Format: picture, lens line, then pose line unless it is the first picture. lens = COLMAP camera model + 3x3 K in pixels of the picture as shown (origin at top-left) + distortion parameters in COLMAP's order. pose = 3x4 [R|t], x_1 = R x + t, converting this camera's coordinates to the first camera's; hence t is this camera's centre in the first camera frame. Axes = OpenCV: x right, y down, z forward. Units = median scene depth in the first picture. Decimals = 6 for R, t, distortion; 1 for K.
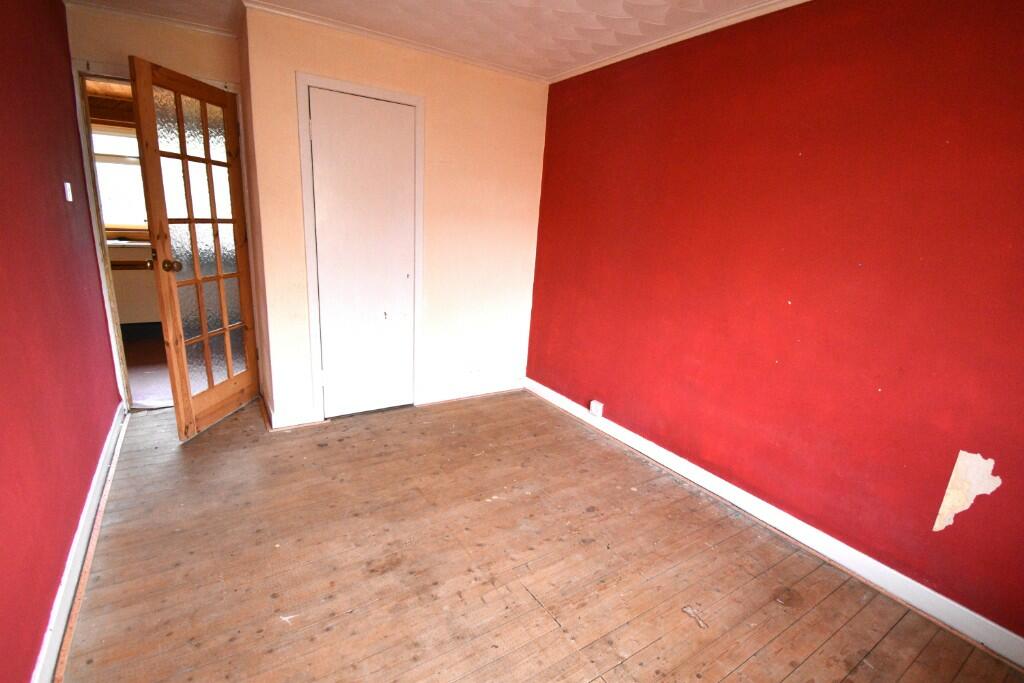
lens RADIAL K [[460.5, 0, 514.5], [0, 460.5, 342.4], [0, 0, 1]] dist [0.013849, -0.025084]
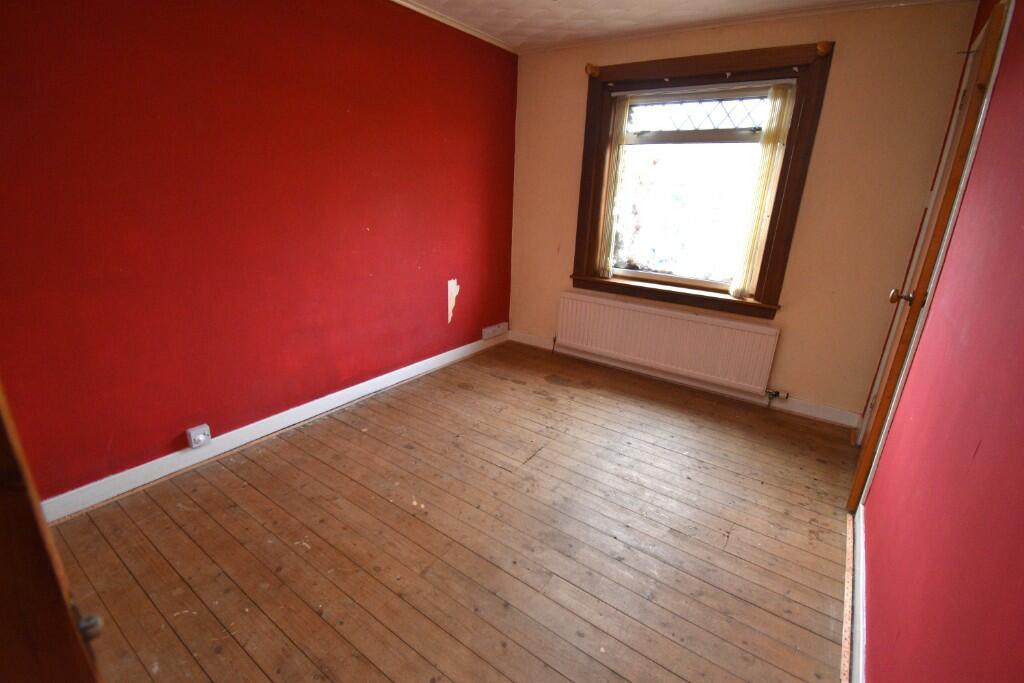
lens RADIAL K [[460.5, 0, 514.5], [0, 460.5, 342.4], [0, 0, 1]] dist [0.013849, -0.025084]
pose [[-0.362907, -0.362327, 0.858497, -0.682838], [0.176944, 0.877749, 0.445250, -0.261194], [-0.914871, 0.313490, -0.254430, 0.867551]]
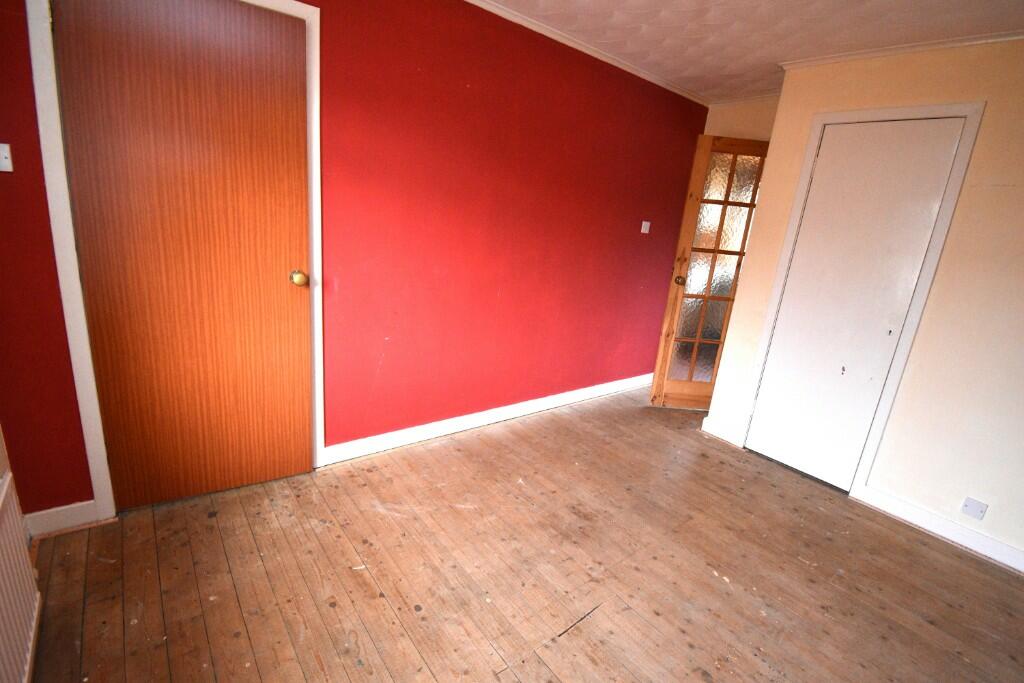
lens RADIAL K [[460.5, 0, 514.5], [0, 460.5, 342.4], [0, 0, 1]] dist [0.013849, -0.025084]
pose [[0.099898, 0.209196, -0.972758, 0.566869], [-0.335319, 0.927537, 0.165035, -0.054160], [0.936793, 0.309697, 0.162806, 0.354214]]
